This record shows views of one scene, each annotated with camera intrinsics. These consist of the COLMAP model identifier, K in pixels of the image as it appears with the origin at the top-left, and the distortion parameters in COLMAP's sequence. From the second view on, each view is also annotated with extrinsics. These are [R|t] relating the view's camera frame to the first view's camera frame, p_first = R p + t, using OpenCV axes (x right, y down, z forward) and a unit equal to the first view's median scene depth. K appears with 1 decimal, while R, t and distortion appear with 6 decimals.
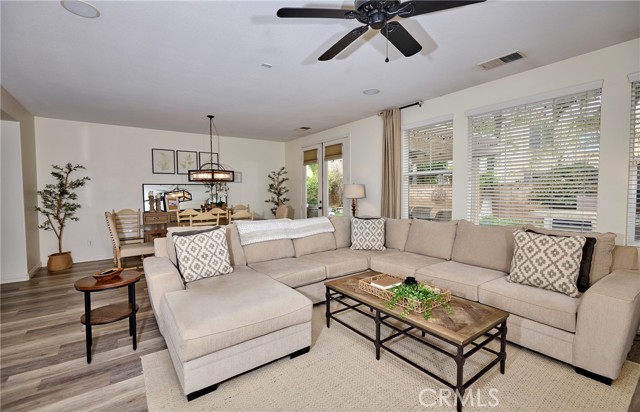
lens RADIAL K [[281.6, 0, 320.7], [0, 281.6, 203.0], [0, 0, 1]] dist [-0.002302, -0.000414]
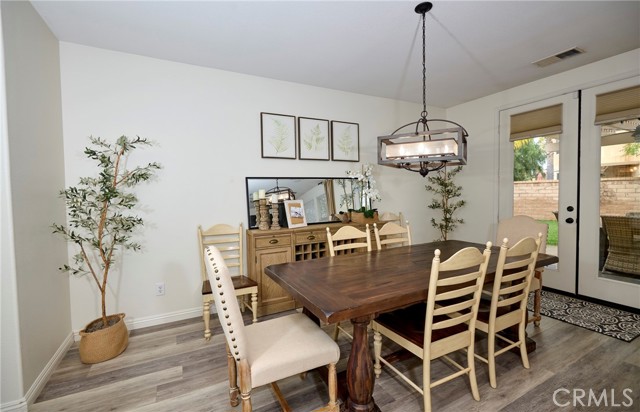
lens RADIAL K [[281.6, 0, 320.7], [0, 281.6, 203.0], [0, 0, 1]] dist [-0.002302, -0.000414]
pose [[0.988922, -0.003632, -0.148392, -0.482398], [0.003109, 0.999988, -0.003755, -0.017690], [0.148403, 0.003252, 0.988922, 0.569392]]
